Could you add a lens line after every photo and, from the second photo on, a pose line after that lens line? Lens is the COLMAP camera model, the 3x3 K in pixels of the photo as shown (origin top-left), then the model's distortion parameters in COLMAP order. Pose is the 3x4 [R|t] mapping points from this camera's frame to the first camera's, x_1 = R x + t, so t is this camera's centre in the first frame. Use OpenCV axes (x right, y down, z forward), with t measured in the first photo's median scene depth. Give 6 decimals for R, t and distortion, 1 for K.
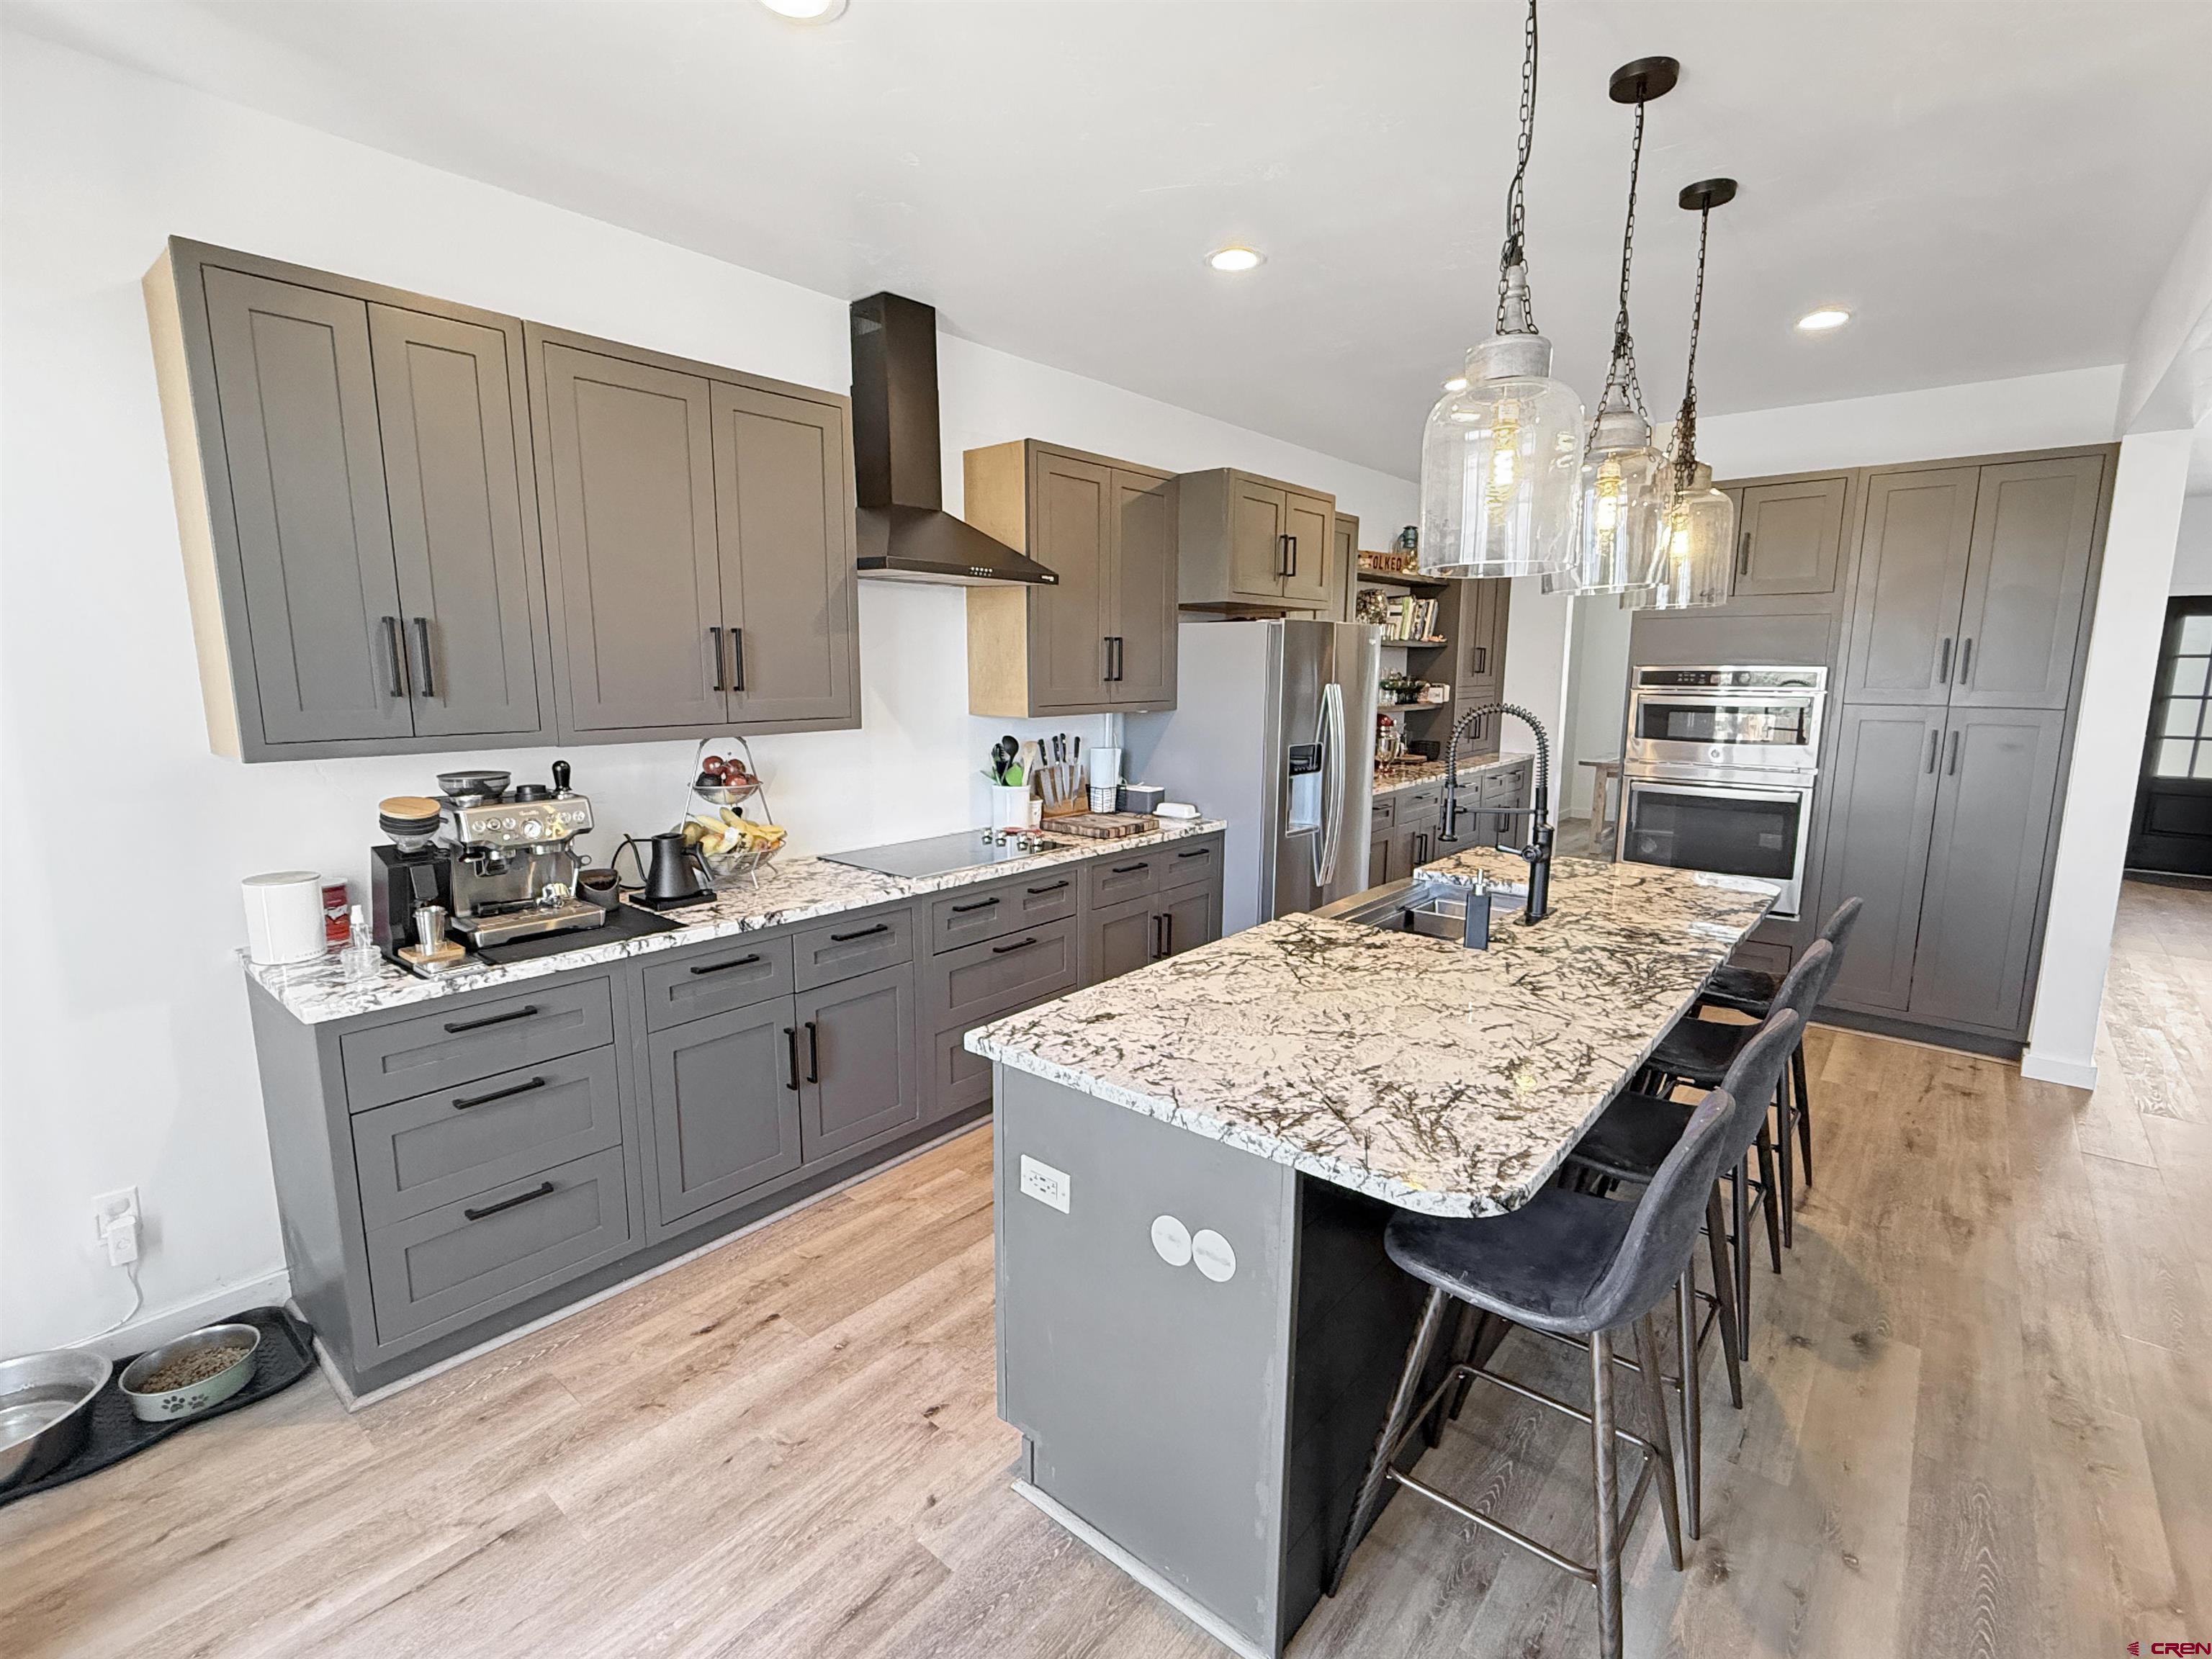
lens RADIAL K [[1005.5, 0, 1106.0], [0, 1005.5, 829.5], [0, 0, 1]] dist [-0.000317, -0.000042]
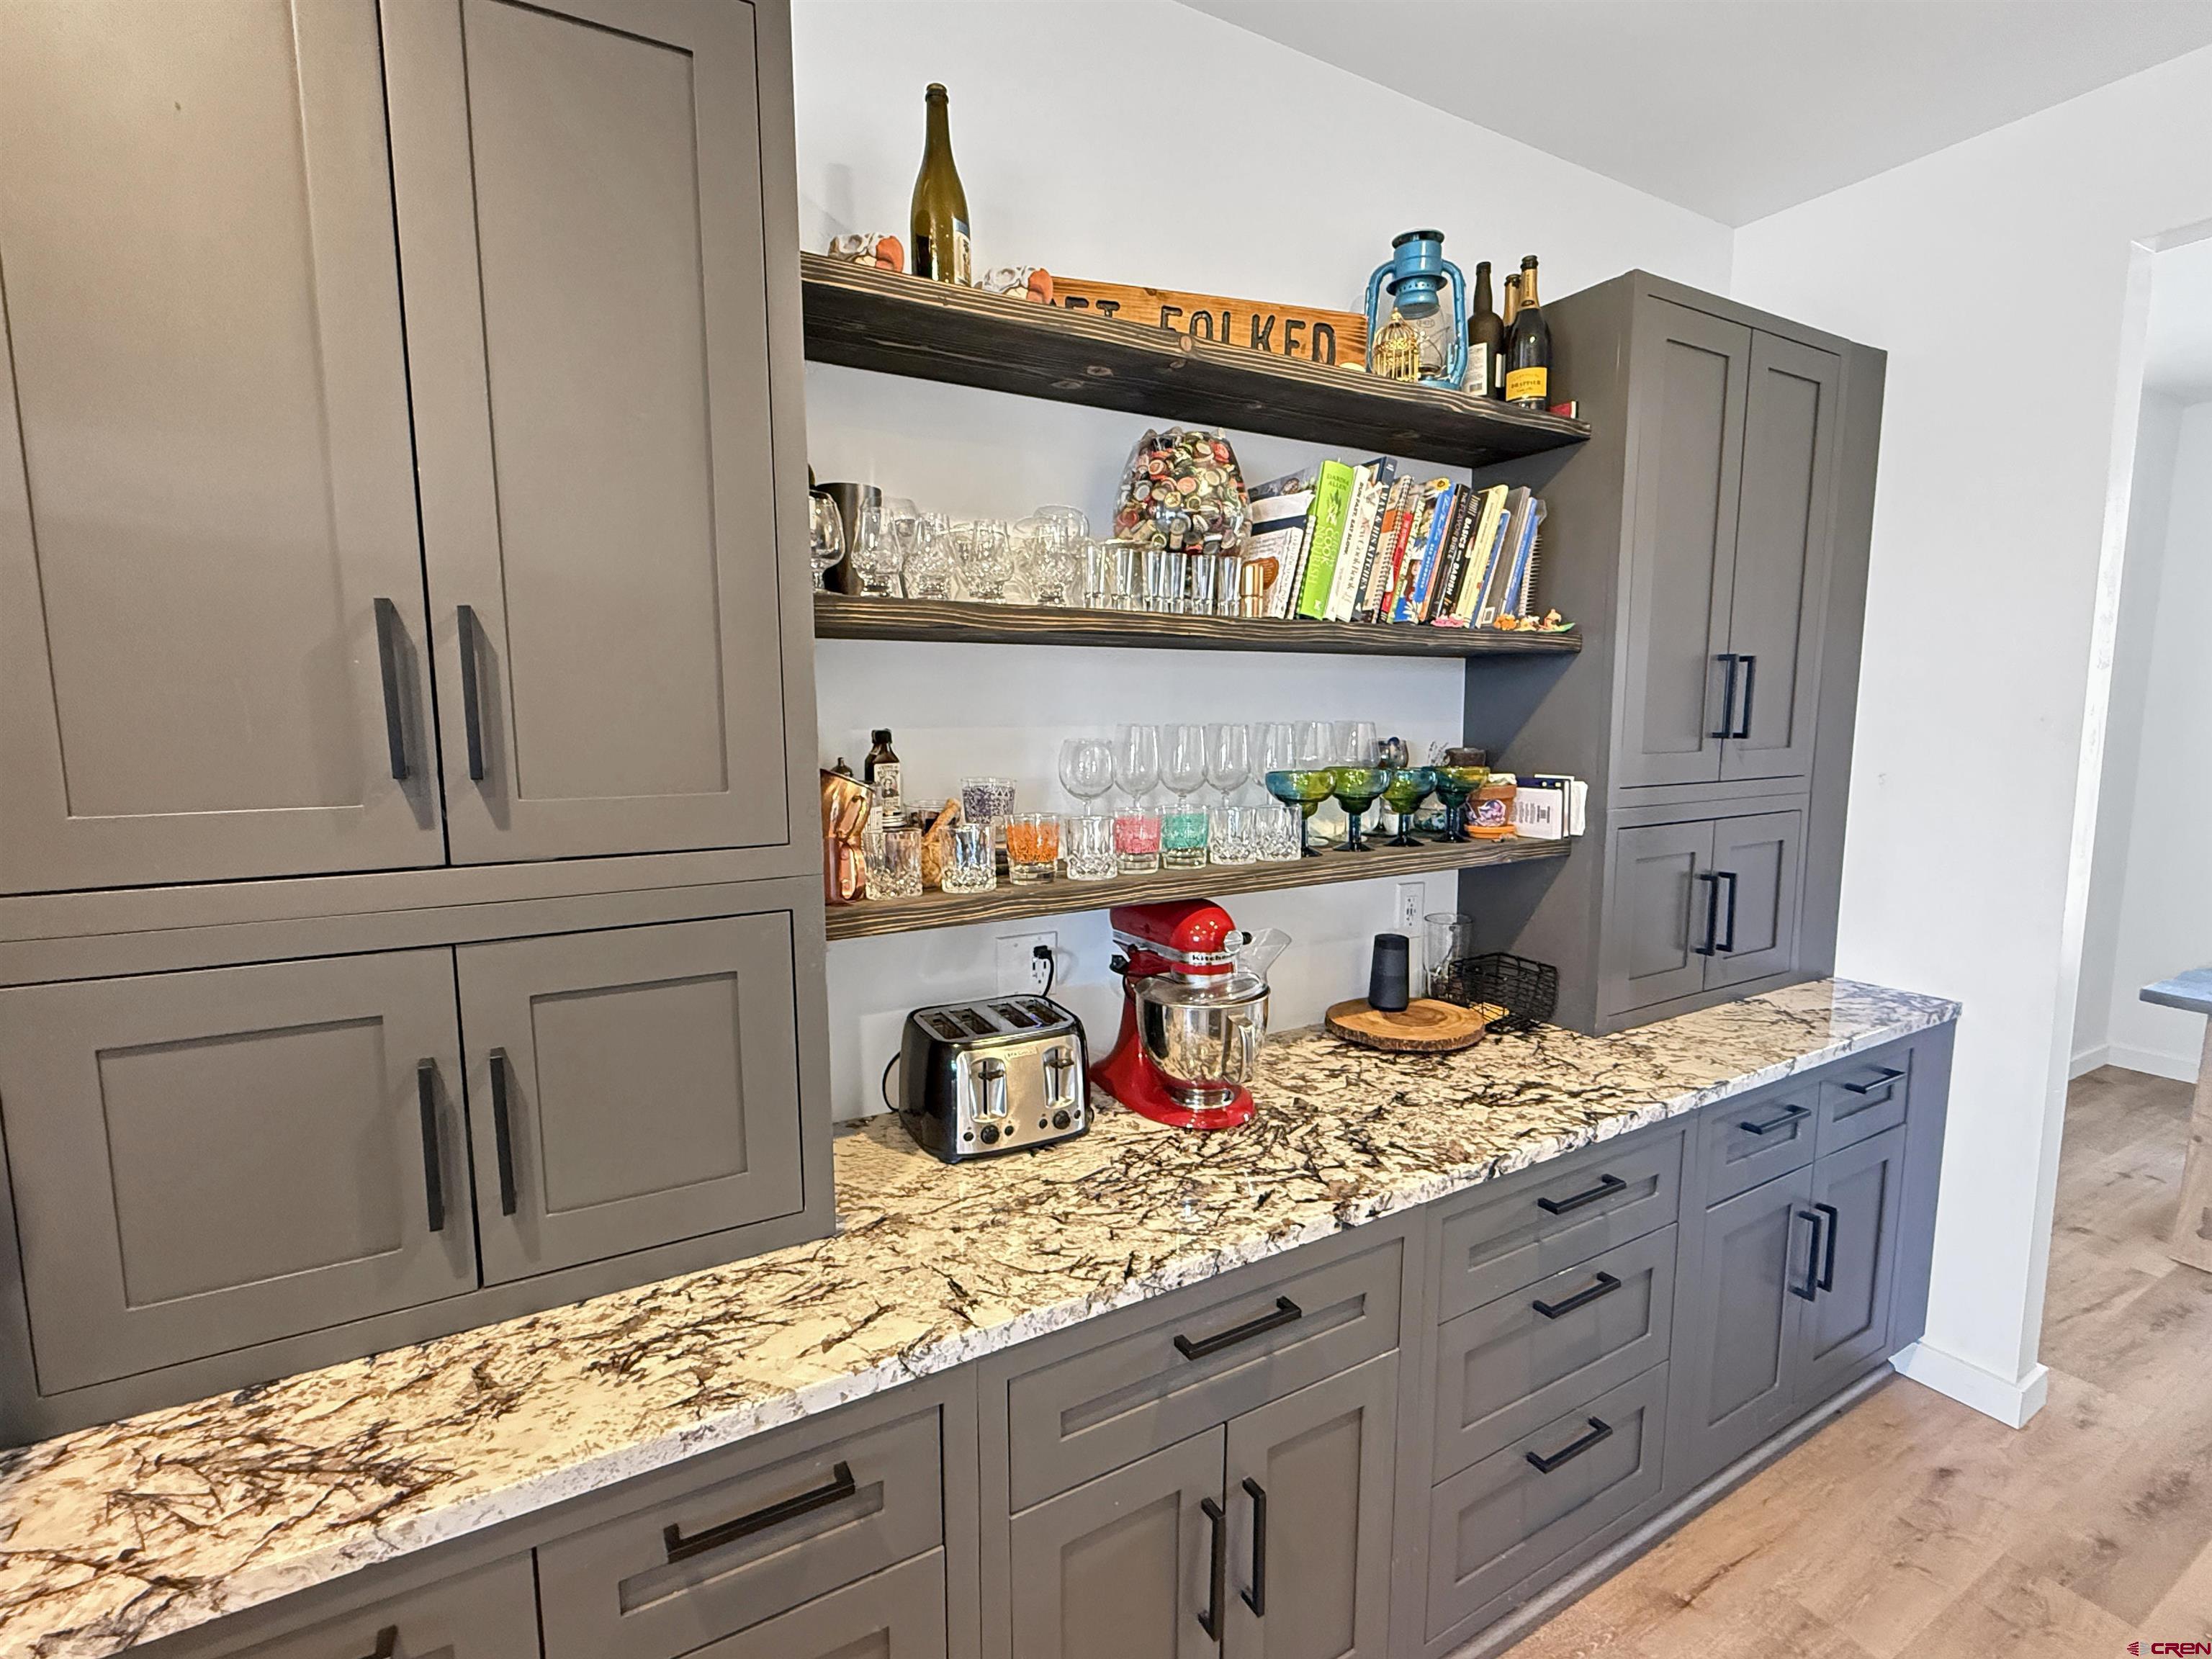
lens RADIAL K [[1005.5, 0, 1106.0], [0, 1005.5, 829.5], [0, 0, 1]] dist [-0.000317, -0.000042]
pose [[0.938874, 0.035925, -0.342382, 0.481375], [-0.051645, 0.997983, -0.036903, -0.172447], [0.340366, 0.052329, 0.938836, 1.048116]]
